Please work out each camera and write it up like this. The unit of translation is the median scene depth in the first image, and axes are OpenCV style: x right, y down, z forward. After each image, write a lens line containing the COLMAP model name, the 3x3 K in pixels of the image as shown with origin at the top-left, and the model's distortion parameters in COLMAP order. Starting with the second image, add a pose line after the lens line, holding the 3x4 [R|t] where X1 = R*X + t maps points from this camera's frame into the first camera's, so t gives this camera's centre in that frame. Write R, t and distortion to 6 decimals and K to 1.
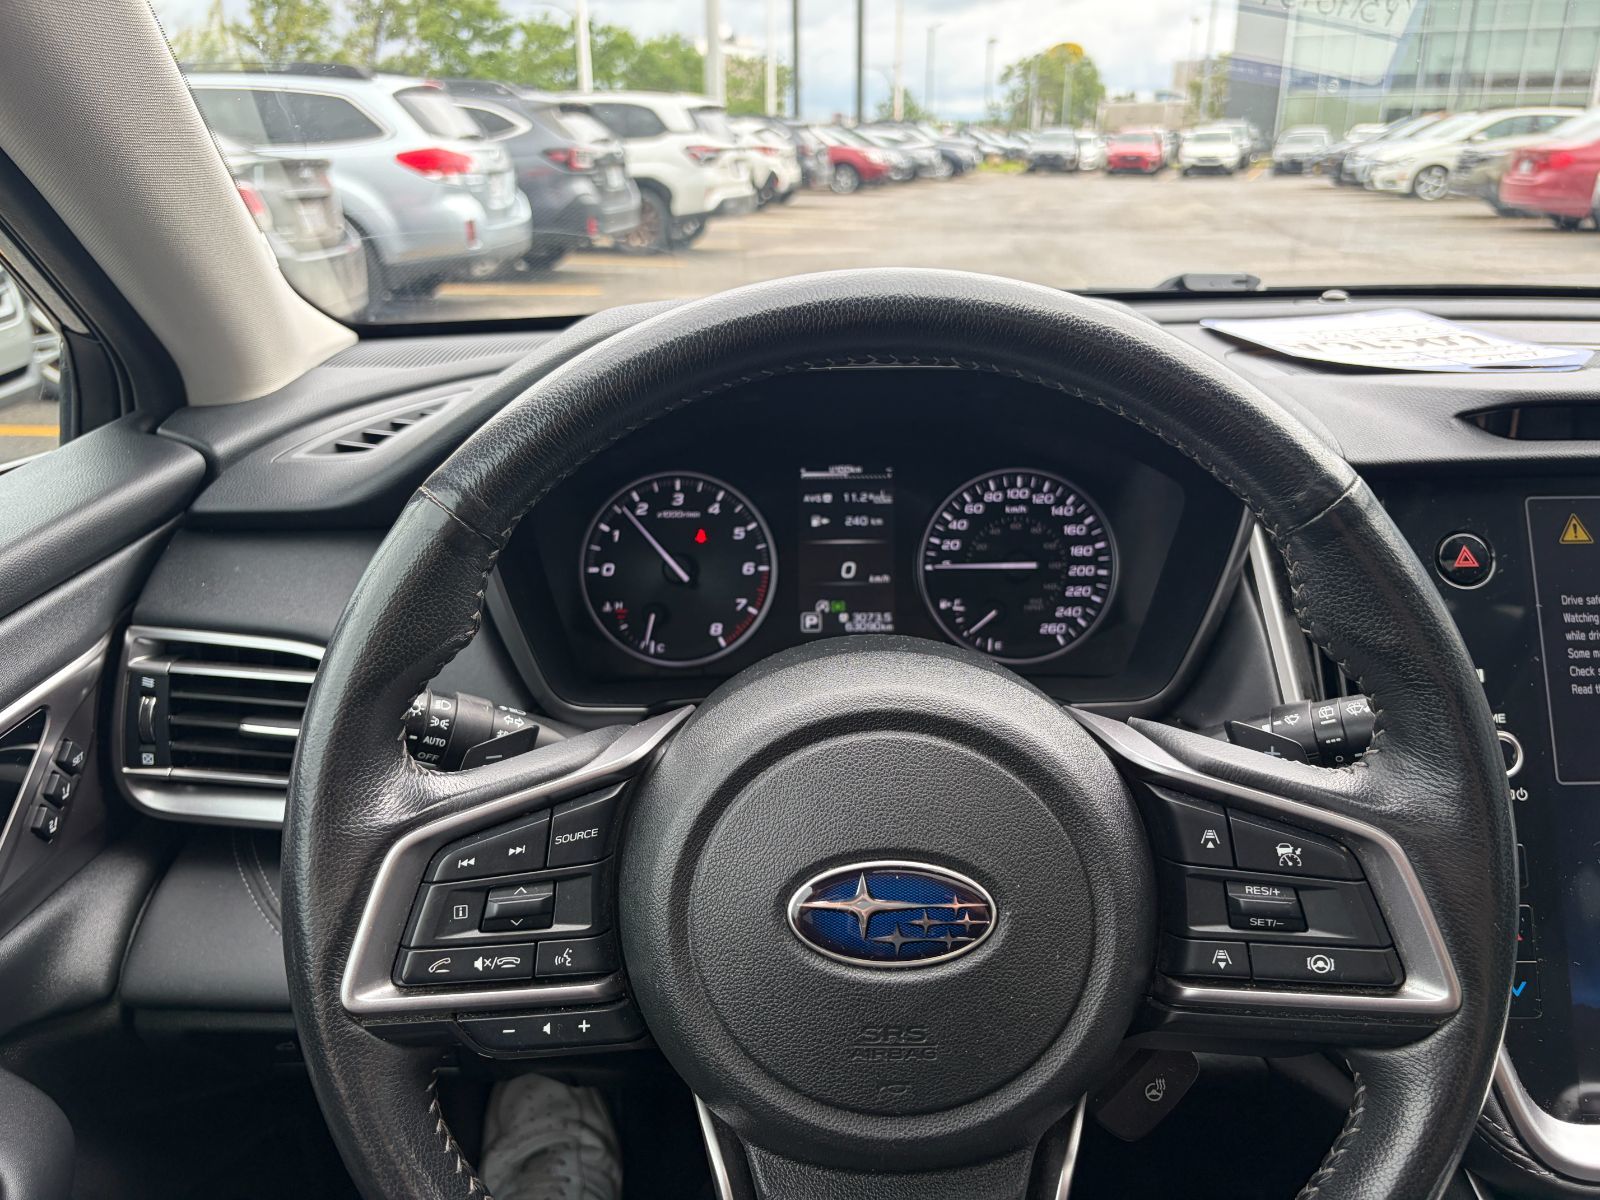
lens RADIAL K [[1234.5, 0, 794.2], [0, 1234.5, 590.5], [0, 0, 1]] dist [0.042089, -0.045275]
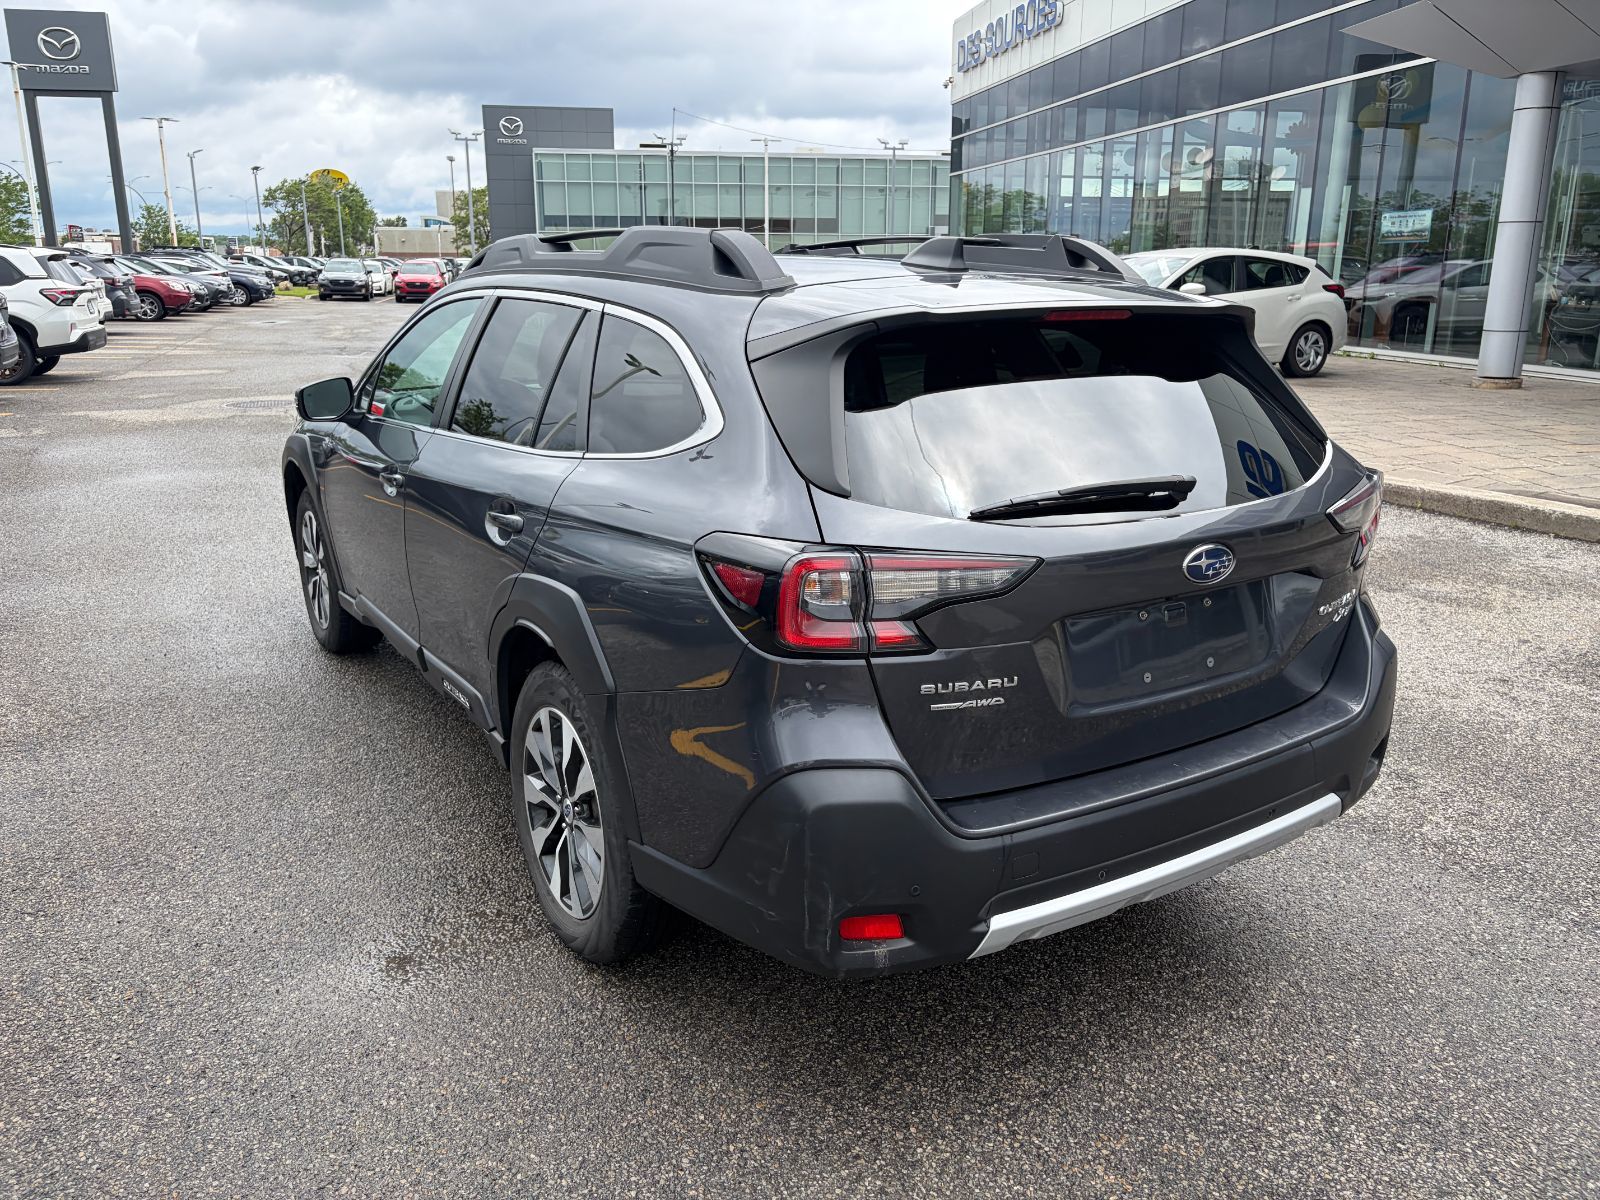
lens RADIAL K [[1234.5, 0, 808.8], [0, 1234.5, 599.7], [0, 0, 1]] dist [0.042089, -0.045275]
pose [[0.849506, -0.127806, 0.511864, -0.058711], [0.167869, 0.985270, -0.032591, 0.042067], [-0.500159, 0.113612, 0.858448, -0.162051]]
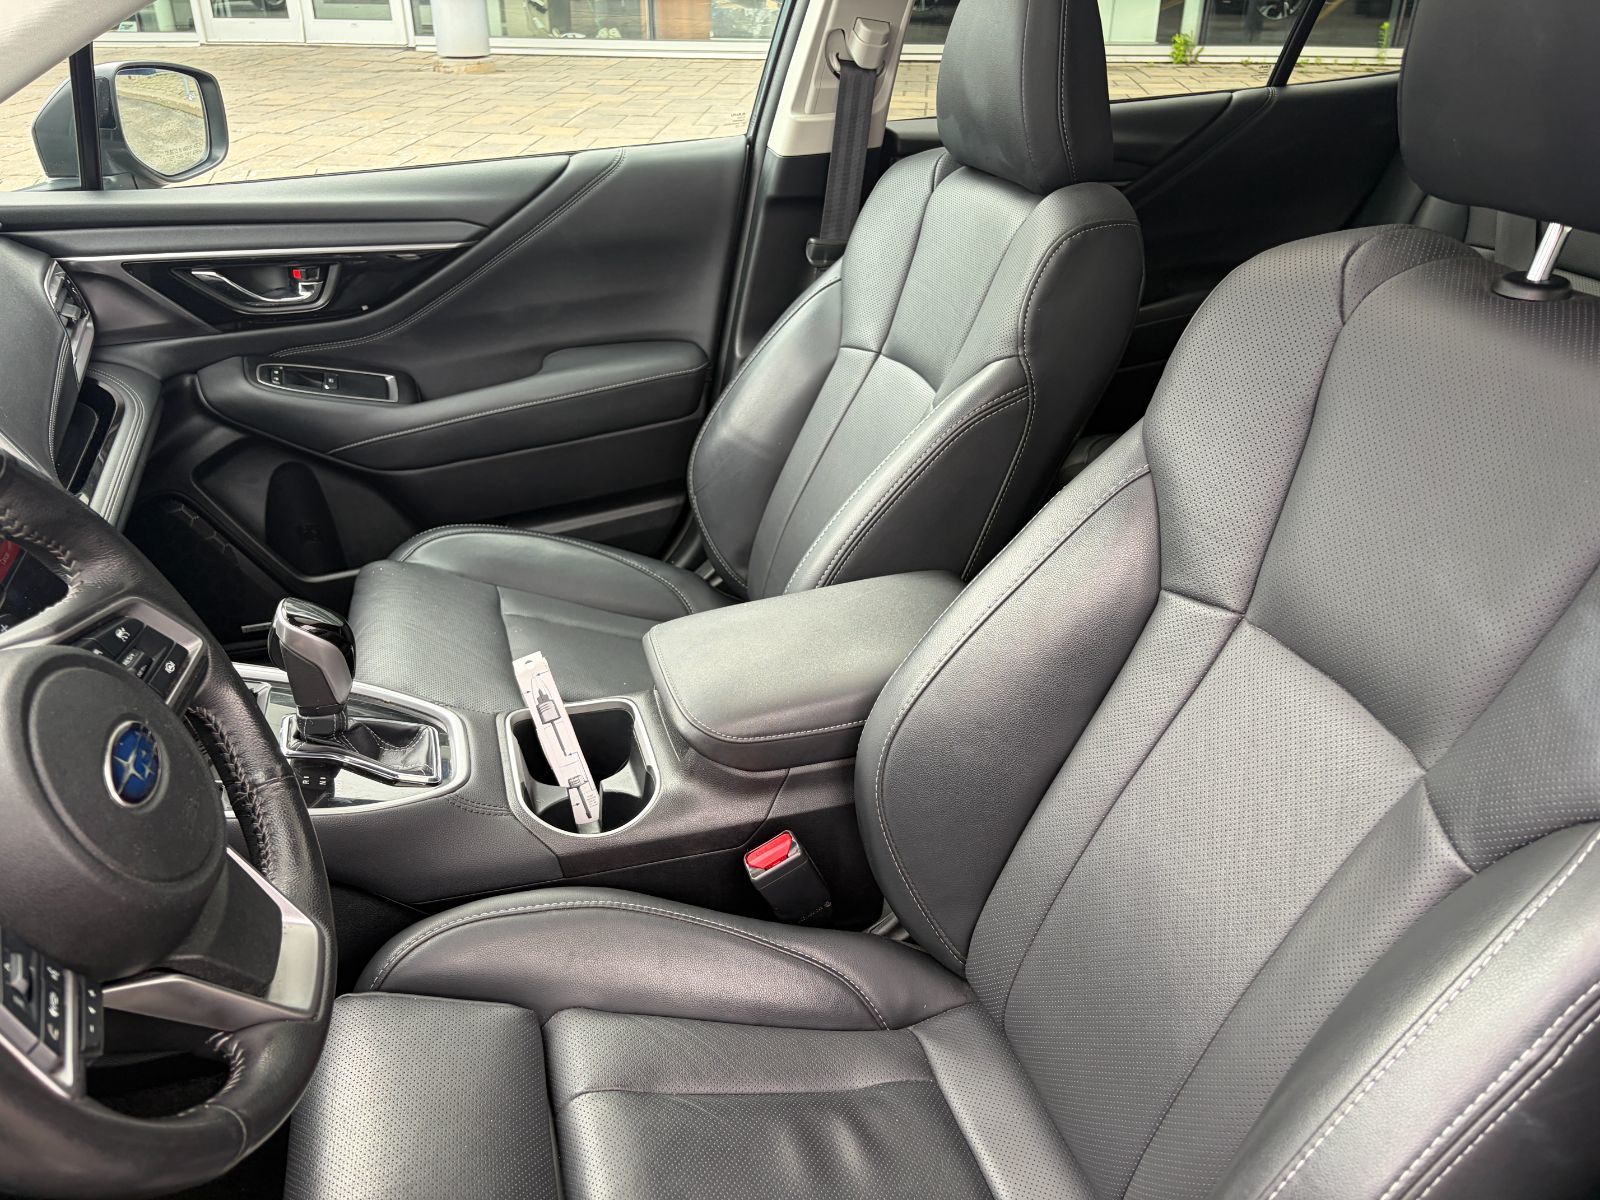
lens RADIAL K [[1234.5, 0, 814.7], [0, 1234.5, 589.8], [0, 0, 1]] dist [0.042089, -0.045275]
pose [[-0.282004, -0.447058, 0.848889, -0.022167], [0.319451, 0.790559, 0.522462, -0.007337], [-0.904668, 0.418515, -0.080128, 0.003594]]
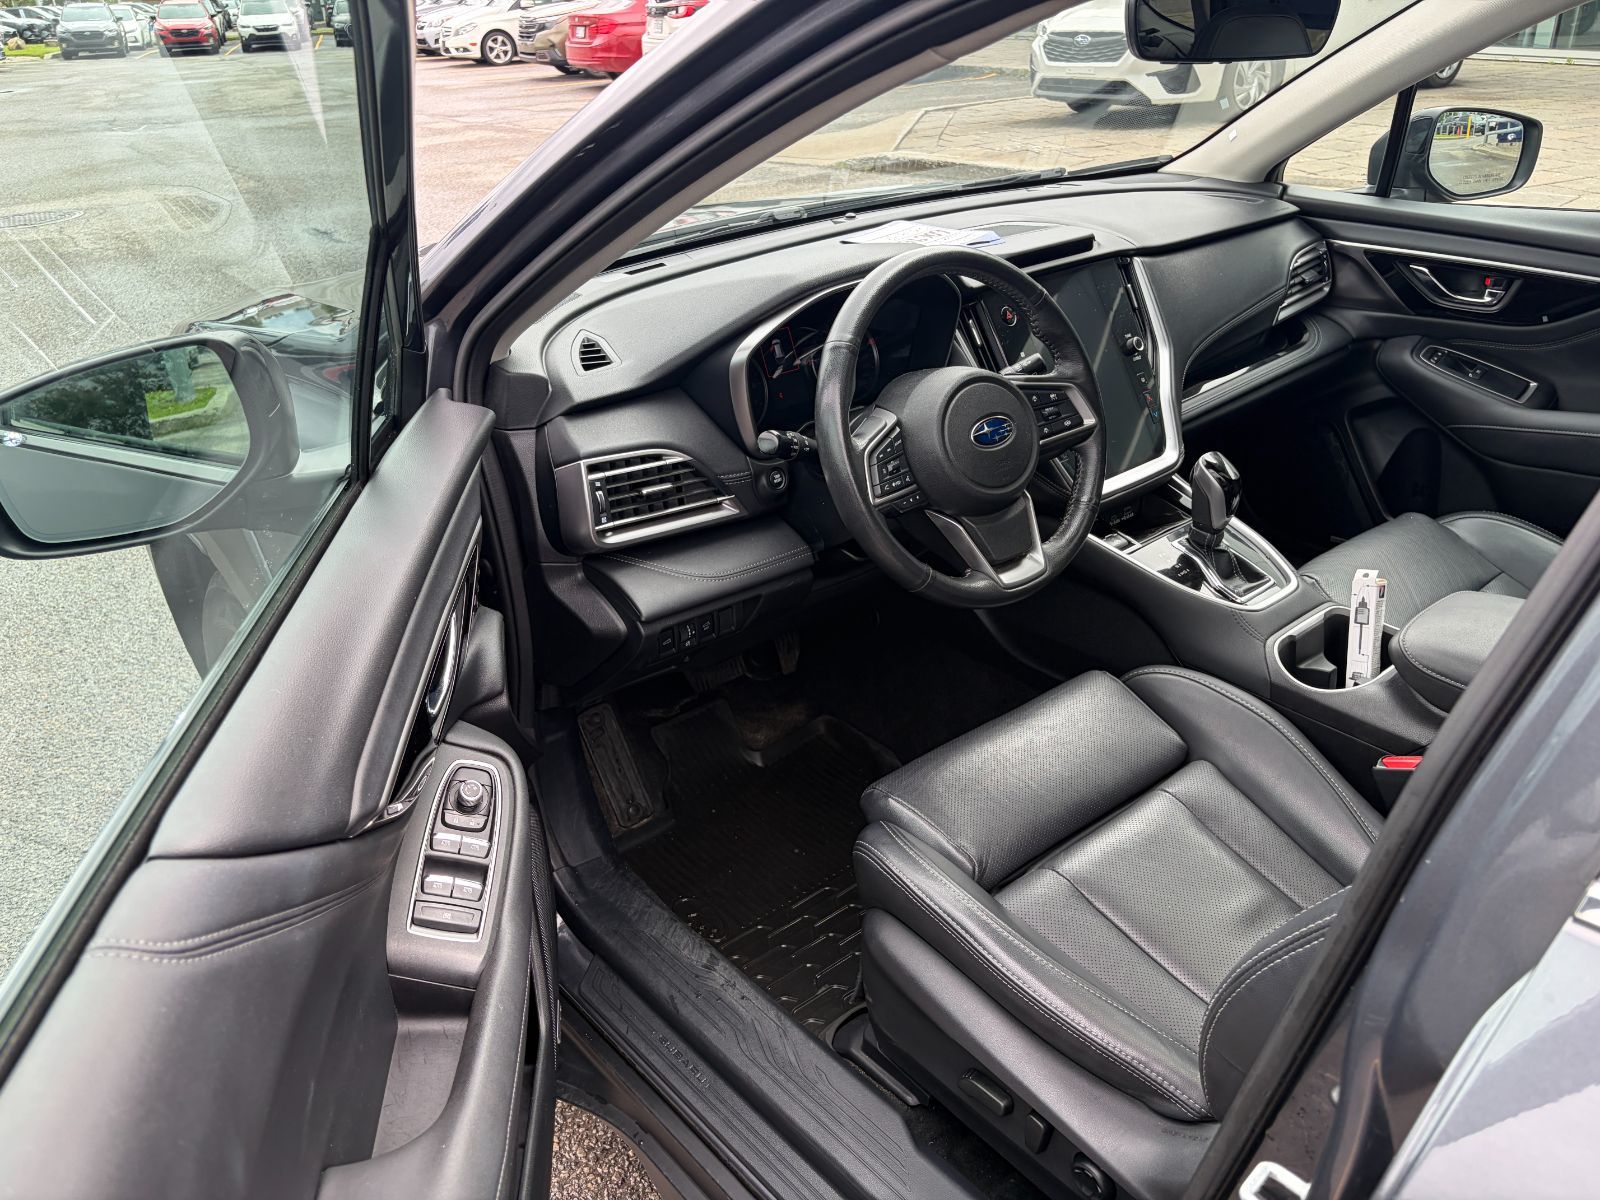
lens RADIAL K [[1234.5, 0, 798.0], [0, 1234.5, 608.2], [0, 0, 1]] dist [0.042089, -0.045275]
pose [[0.770105, -0.308535, 0.558341, -0.038058], [0.247295, 0.951204, 0.184540, -0.000768], [-0.588034, -0.004040, 0.808826, -0.023562]]
